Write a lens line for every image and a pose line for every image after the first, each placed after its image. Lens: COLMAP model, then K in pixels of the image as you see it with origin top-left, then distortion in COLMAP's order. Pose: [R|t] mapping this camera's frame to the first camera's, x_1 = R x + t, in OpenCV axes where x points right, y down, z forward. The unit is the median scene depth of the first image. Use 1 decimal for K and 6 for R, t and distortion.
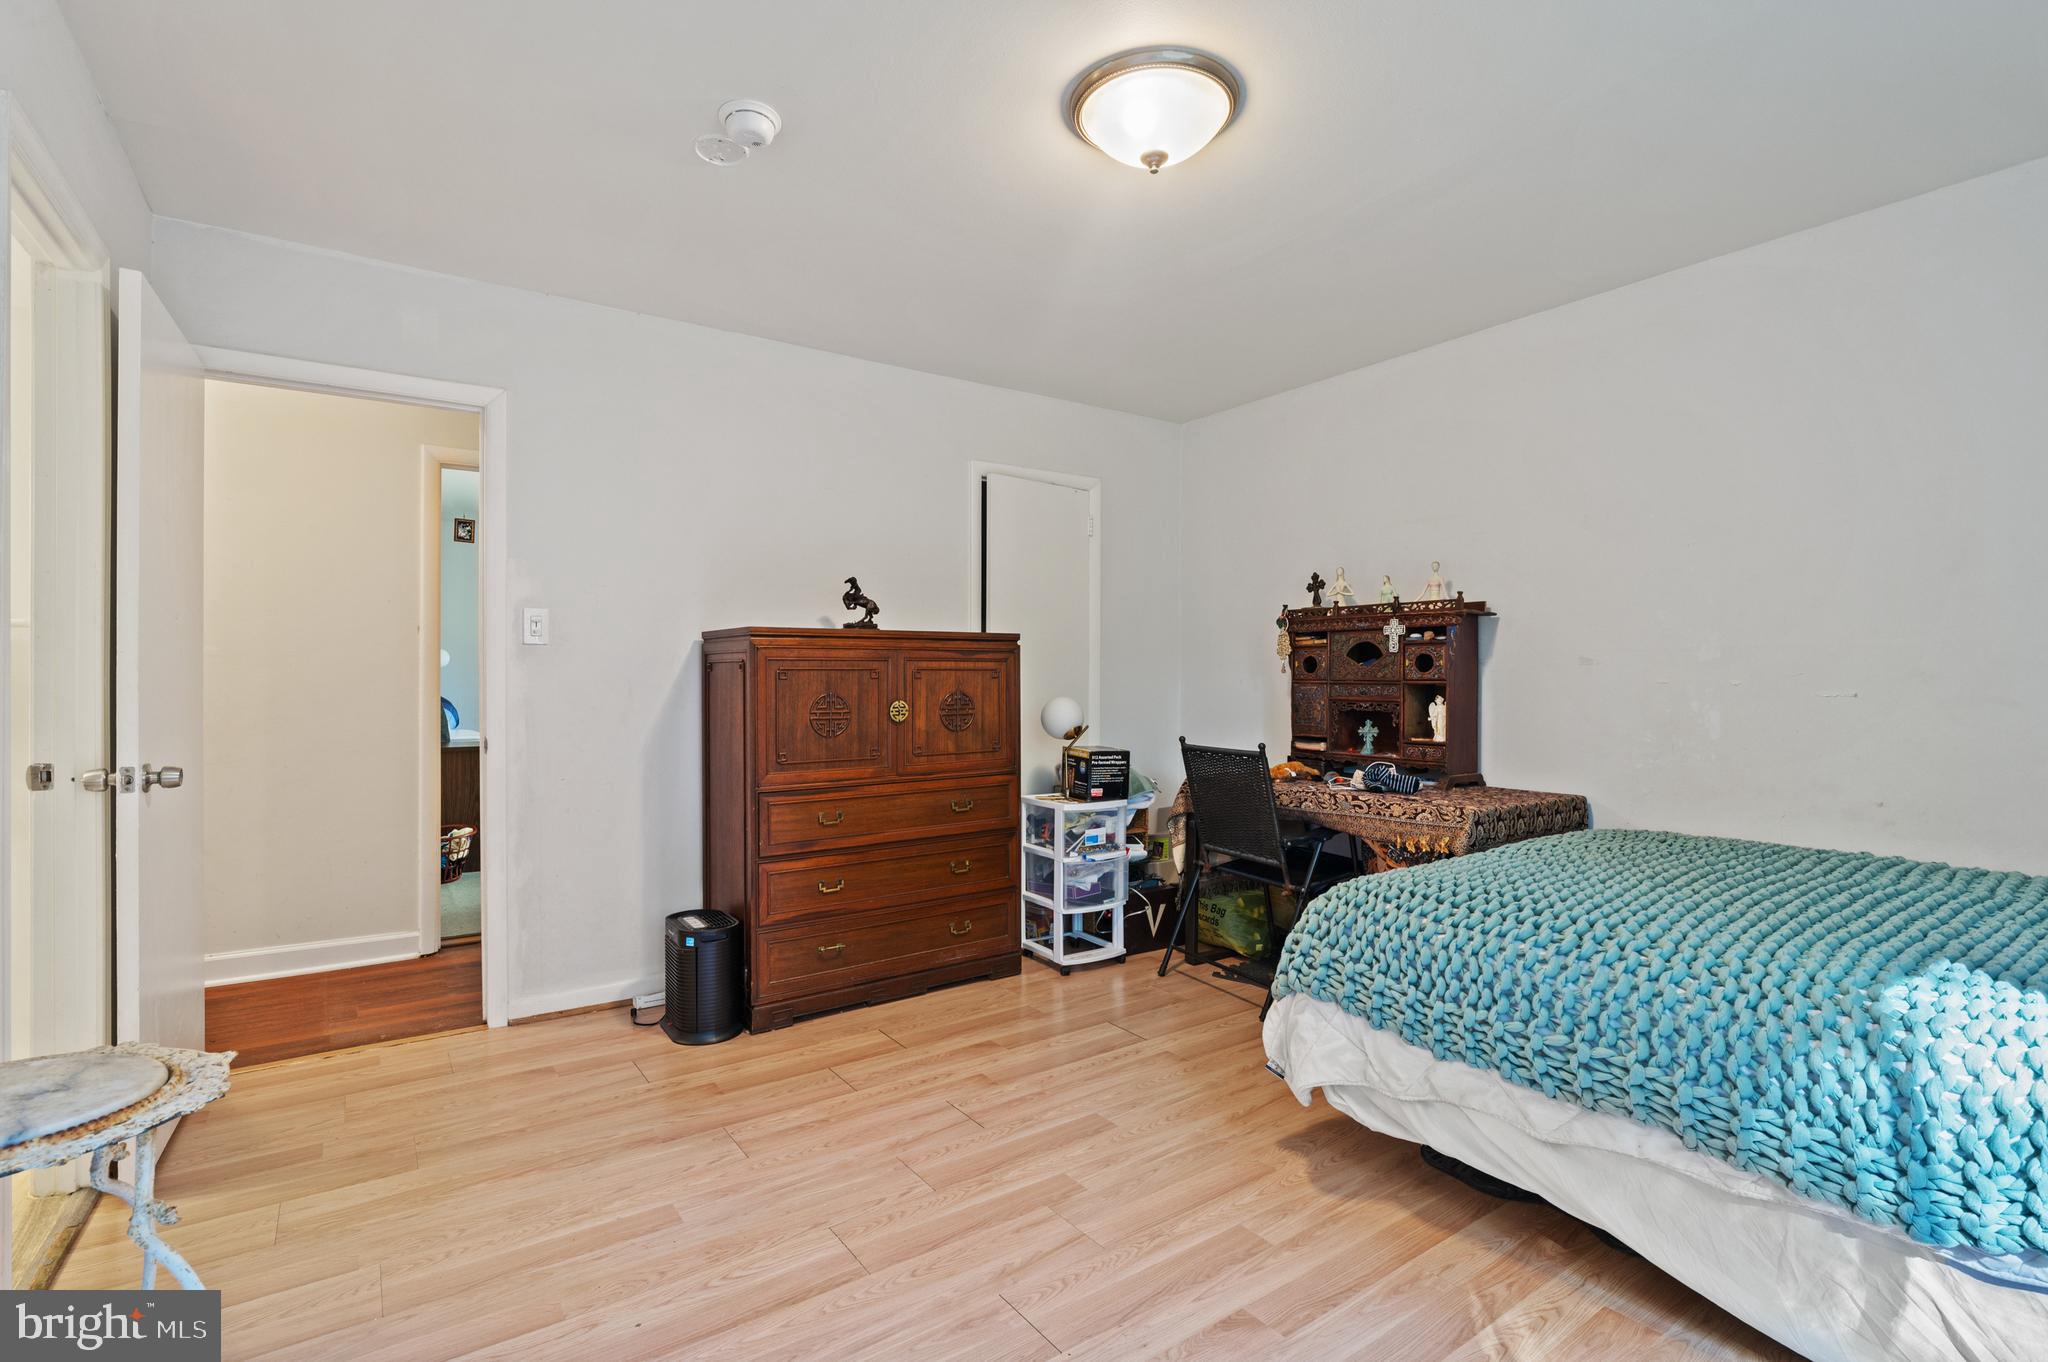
lens RADIAL K [[948.3, 0, 1017.8], [0, 948.3, 676.3], [0, 0, 1]] dist [-0.005620, -0.002965]
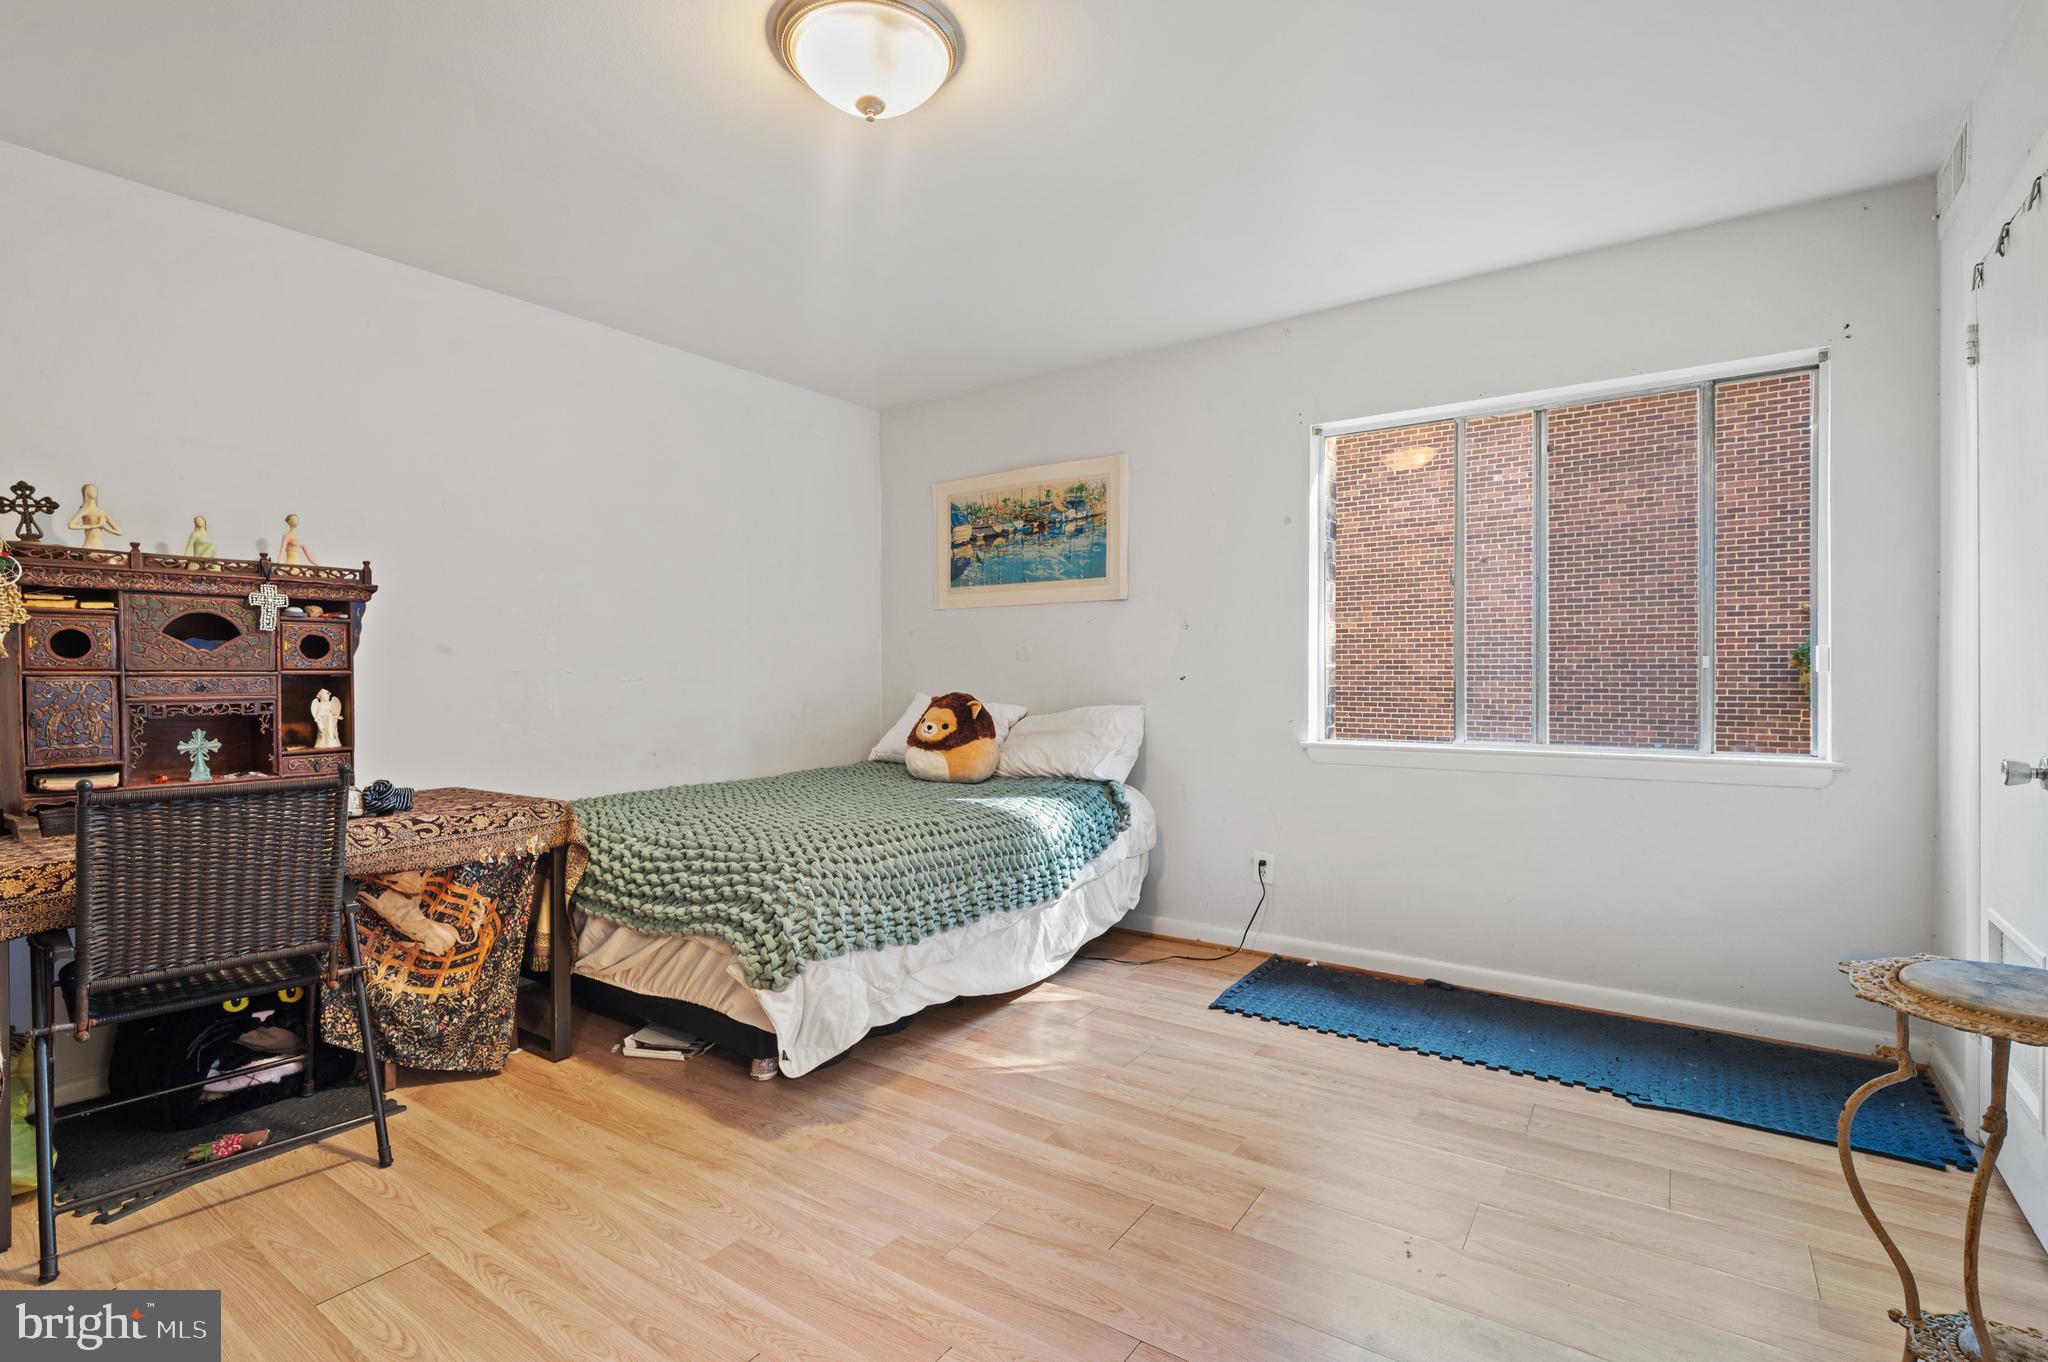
lens RADIAL K [[948.3, 0, 1018.0], [0, 948.3, 678.7], [0, 0, 1]] dist [-0.005620, -0.002965]
pose [[-0.340202, -0.008286, 0.940316, -0.482174], [0.002772, 0.999948, 0.009815, 0.005593], [-0.940348, 0.005945, -0.340162, 0.723032]]
